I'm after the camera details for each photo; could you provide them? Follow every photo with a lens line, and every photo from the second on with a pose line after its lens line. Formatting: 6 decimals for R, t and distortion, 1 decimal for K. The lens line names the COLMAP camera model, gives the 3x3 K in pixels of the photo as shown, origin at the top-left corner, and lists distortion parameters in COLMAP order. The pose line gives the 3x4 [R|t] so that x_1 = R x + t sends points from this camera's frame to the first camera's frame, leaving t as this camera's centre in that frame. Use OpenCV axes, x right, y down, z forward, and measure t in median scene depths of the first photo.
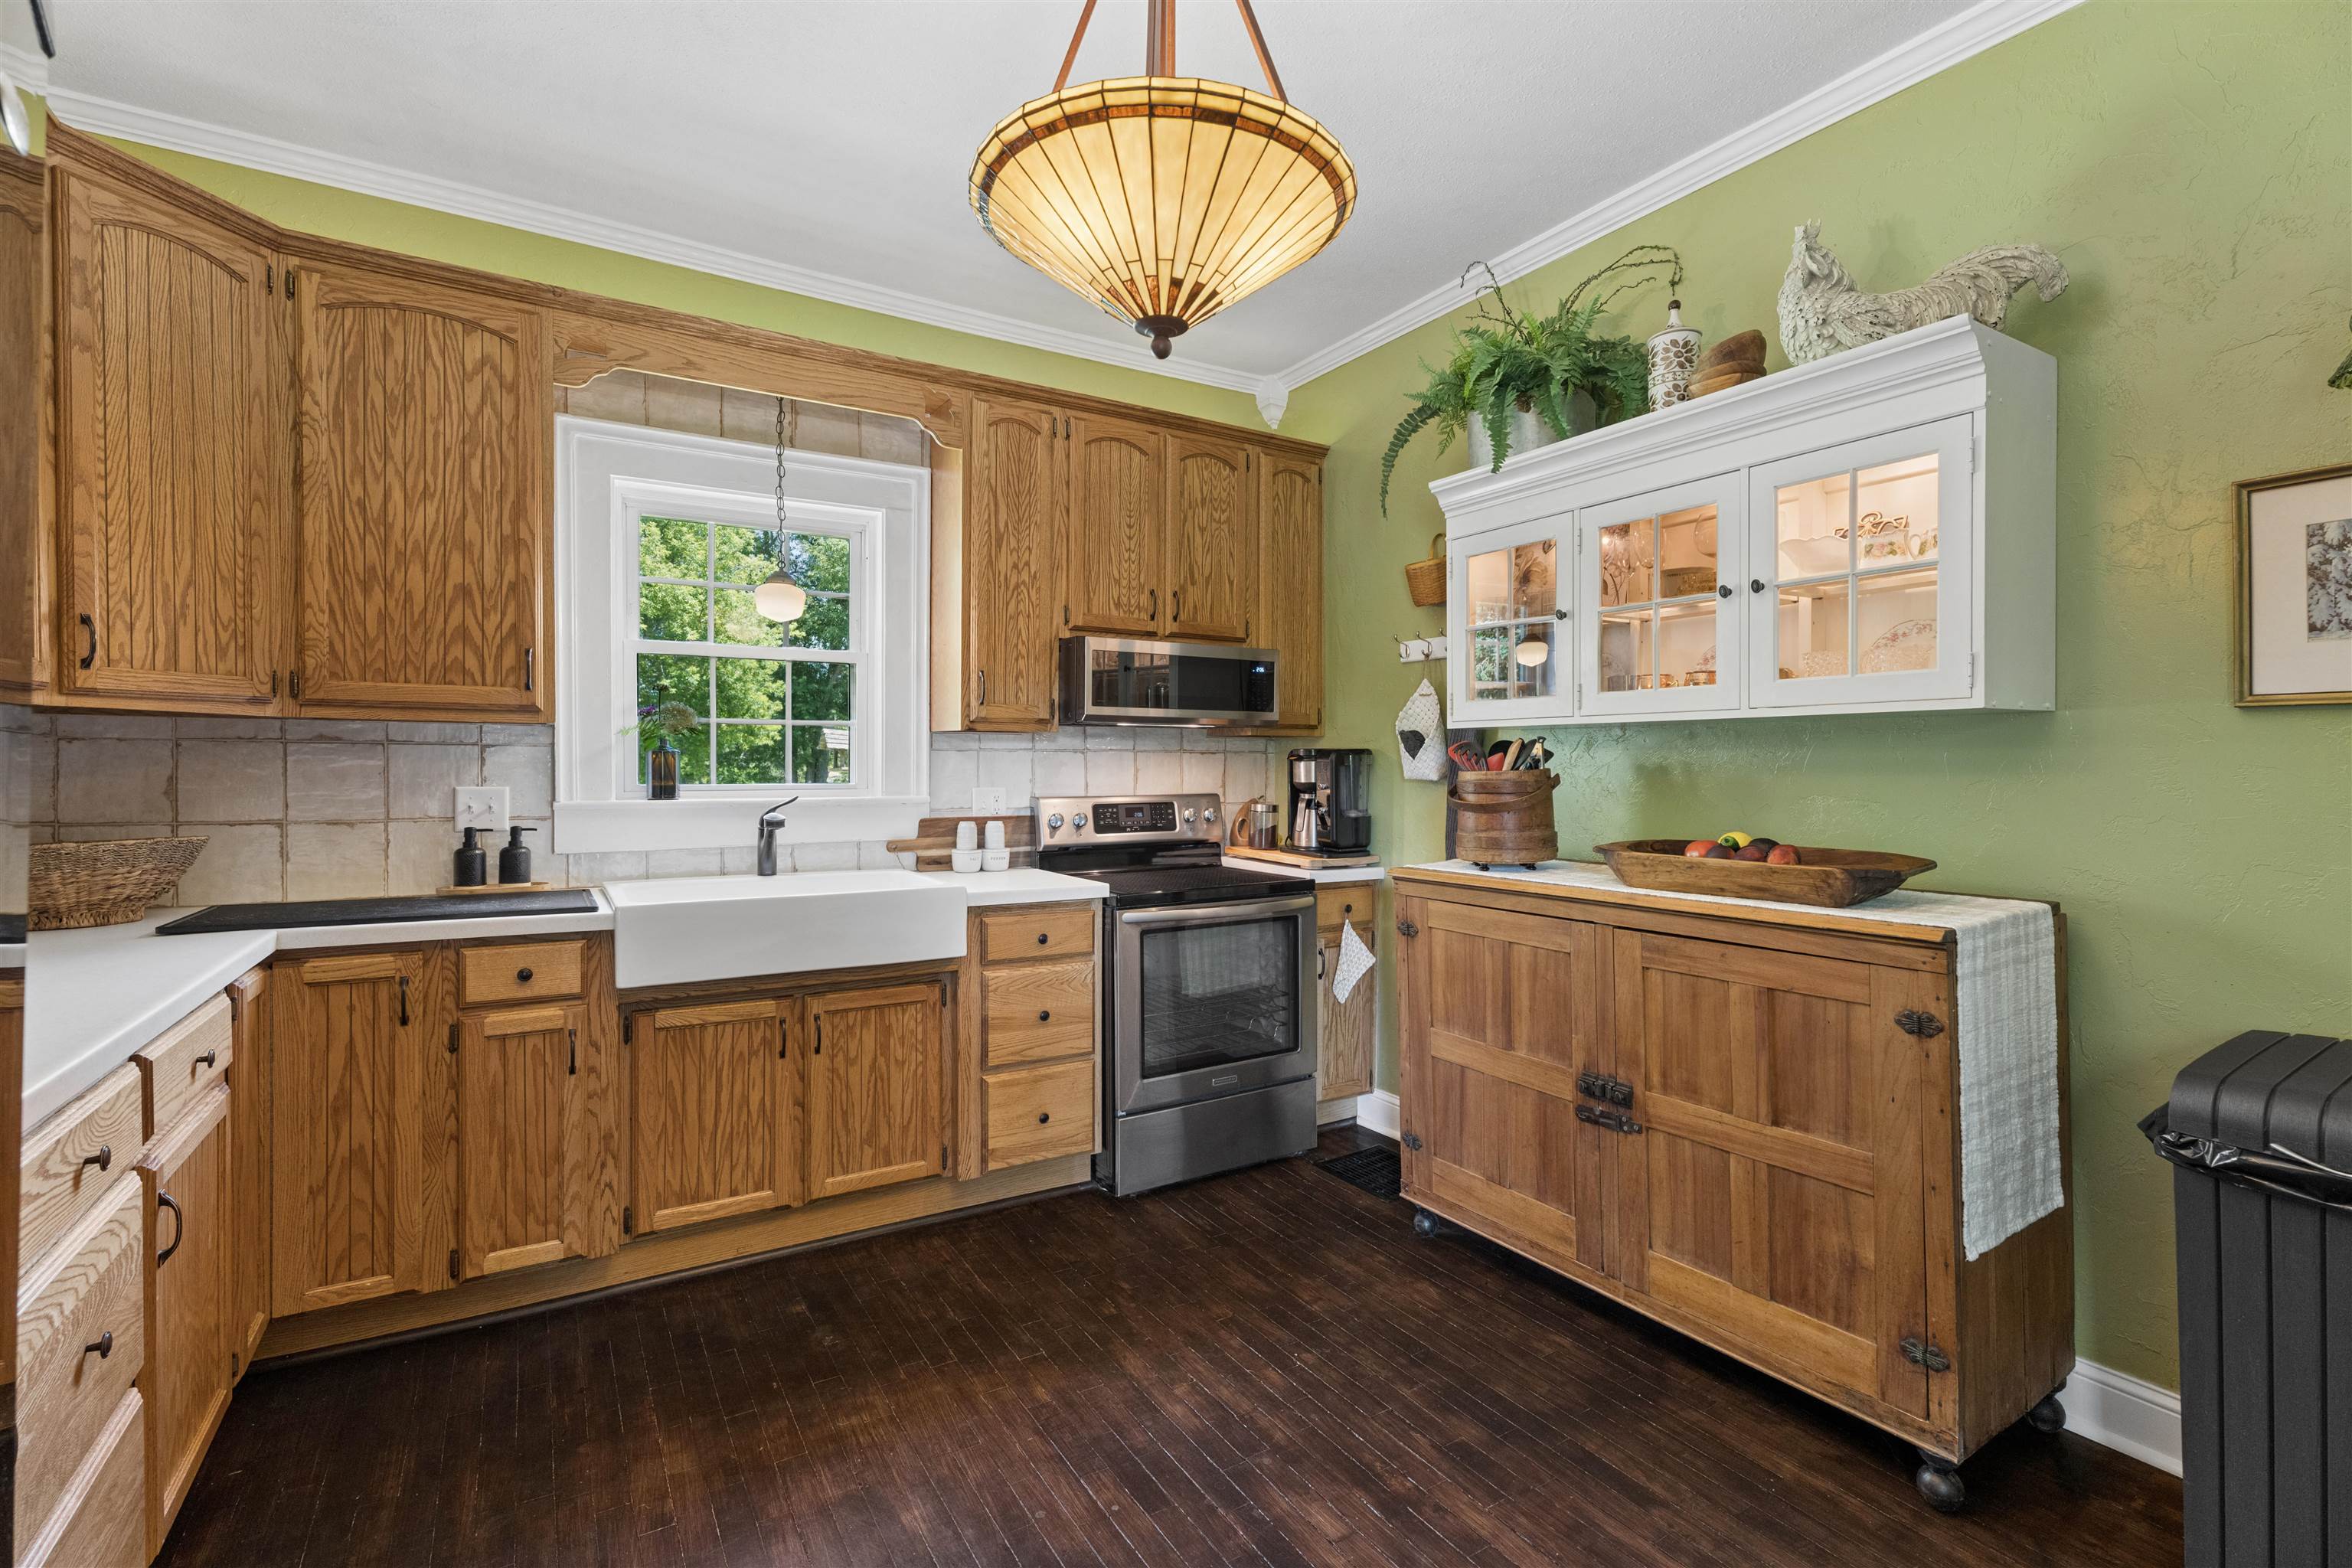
lens RADIAL K [[1062.1, 0, 1168.6], [0, 1062.1, 786.0], [0, 0, 1]] dist [0.006805, 0.000599]
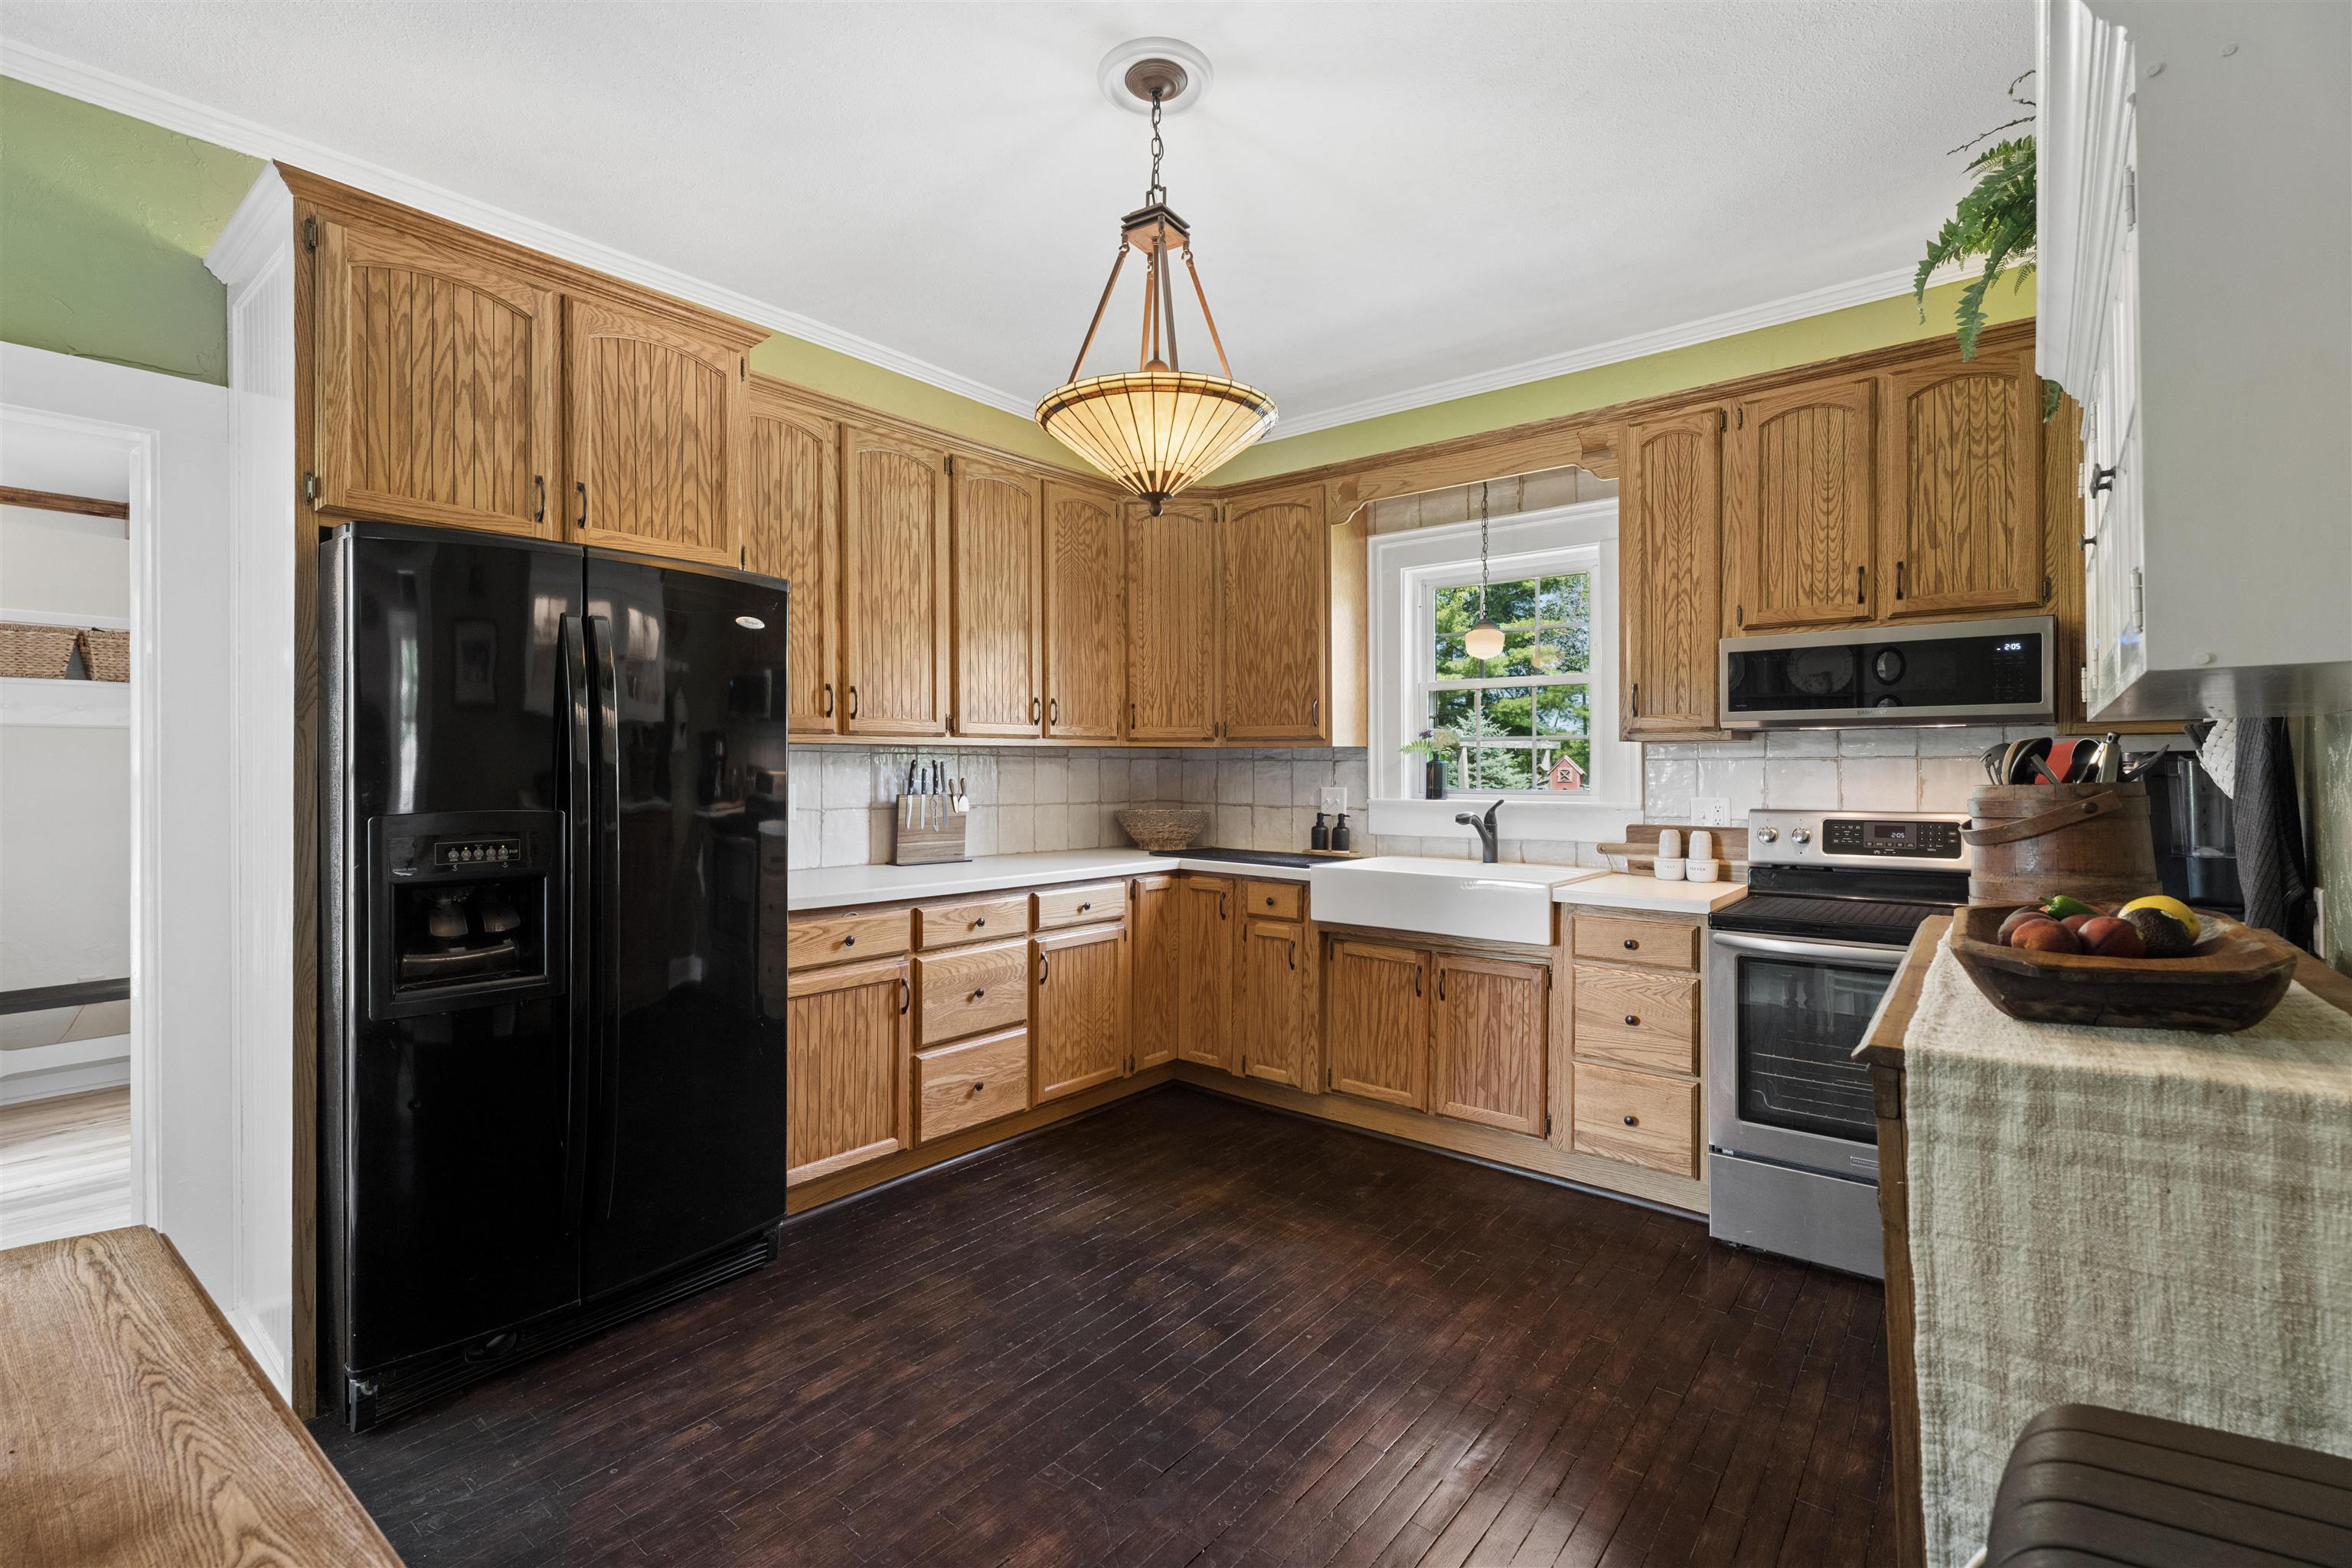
lens RADIAL K [[1062.1, 0, 1168.6], [0, 1062.1, 786.0], [0, 0, 1]] dist [0.006805, 0.000599]
pose [[0.335674, 0.014080, -0.941873, 0.750672], [-0.018720, 0.999791, 0.008274, -0.009941], [0.941792, 0.014854, 0.335867, 0.253919]]
